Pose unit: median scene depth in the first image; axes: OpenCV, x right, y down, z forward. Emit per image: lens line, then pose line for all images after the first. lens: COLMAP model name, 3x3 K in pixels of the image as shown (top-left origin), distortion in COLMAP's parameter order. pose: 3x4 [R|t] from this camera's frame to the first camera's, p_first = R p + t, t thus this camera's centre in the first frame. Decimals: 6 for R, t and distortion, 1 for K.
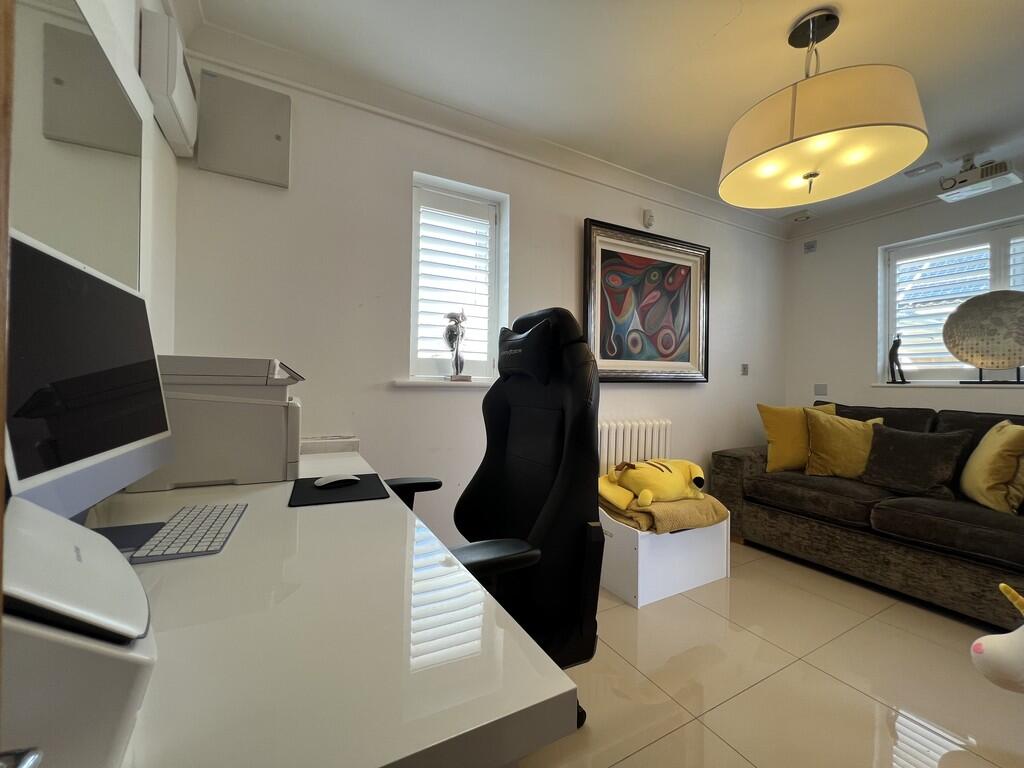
lens RADIAL K [[415.1, 0, 510.2], [0, 415.1, 384.4], [0, 0, 1]] dist [0.005431, -0.000227]
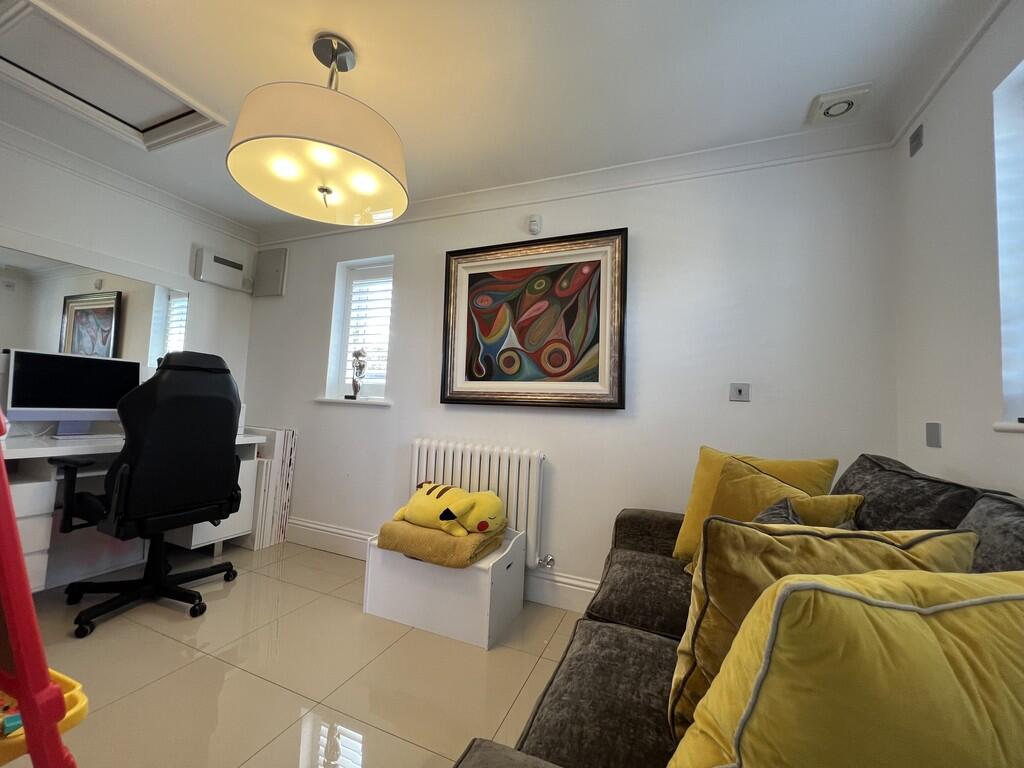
lens RADIAL K [[415.1, 0, 507.0], [0, 415.1, 380.6], [0, 0, 1]] dist [0.005431, -0.000227]
pose [[0.617500, -0.030093, -0.785995, 1.014985], [-0.038762, 0.996890, -0.068620, 0.003253], [0.785615, 0.072840, 0.614413, 0.433791]]
